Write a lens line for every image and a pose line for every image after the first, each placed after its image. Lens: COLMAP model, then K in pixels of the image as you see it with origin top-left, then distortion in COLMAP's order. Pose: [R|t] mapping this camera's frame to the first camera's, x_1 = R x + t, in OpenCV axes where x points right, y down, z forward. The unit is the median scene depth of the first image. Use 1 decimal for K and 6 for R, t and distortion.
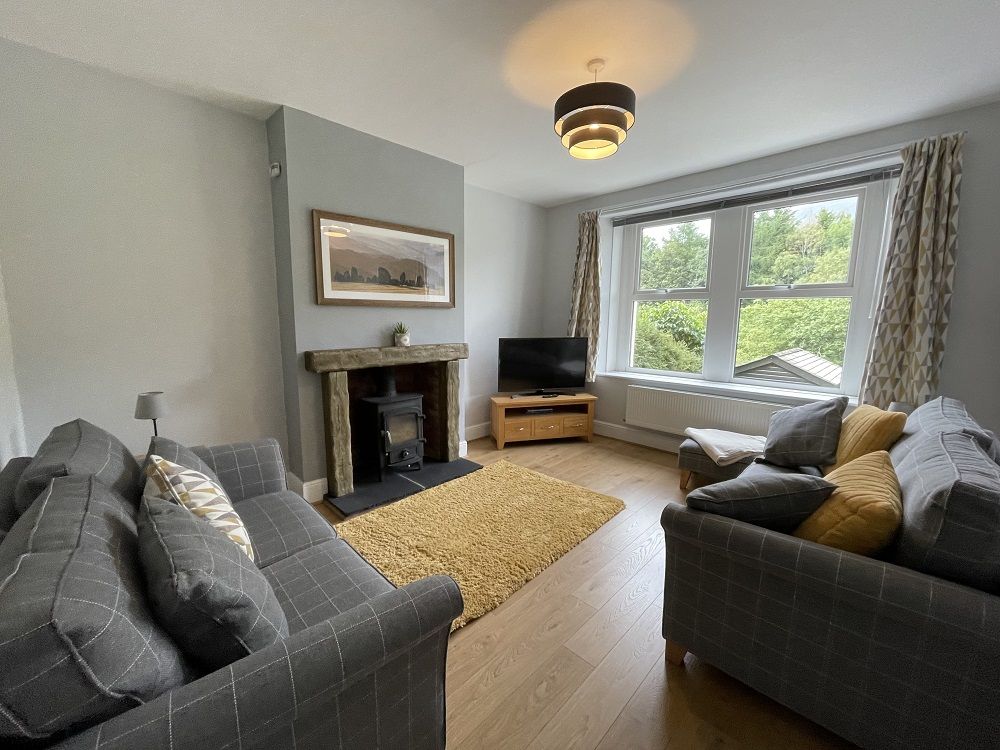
lens RADIAL K [[408.1, 0, 497.8], [0, 408.1, 372.3], [0, 0, 1]] dist [0.000108, 0.000111]
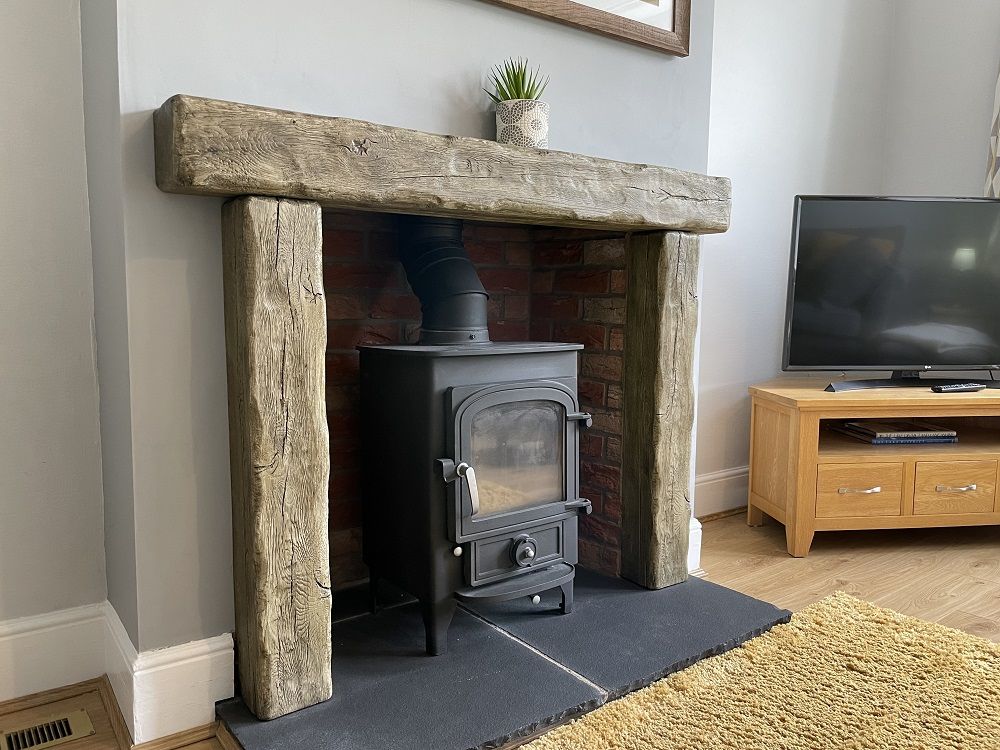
lens RADIAL K [[736.7, 0, 500.0], [0, 736.7, 375.0], [0, 0, 1]] dist [0.049522, -0.000694]
pose [[0.990740, 0.010875, -0.135339, -0.175482], [-0.017943, 0.998532, -0.051115, 0.107204], [0.134584, 0.053070, 0.989480, 0.505297]]
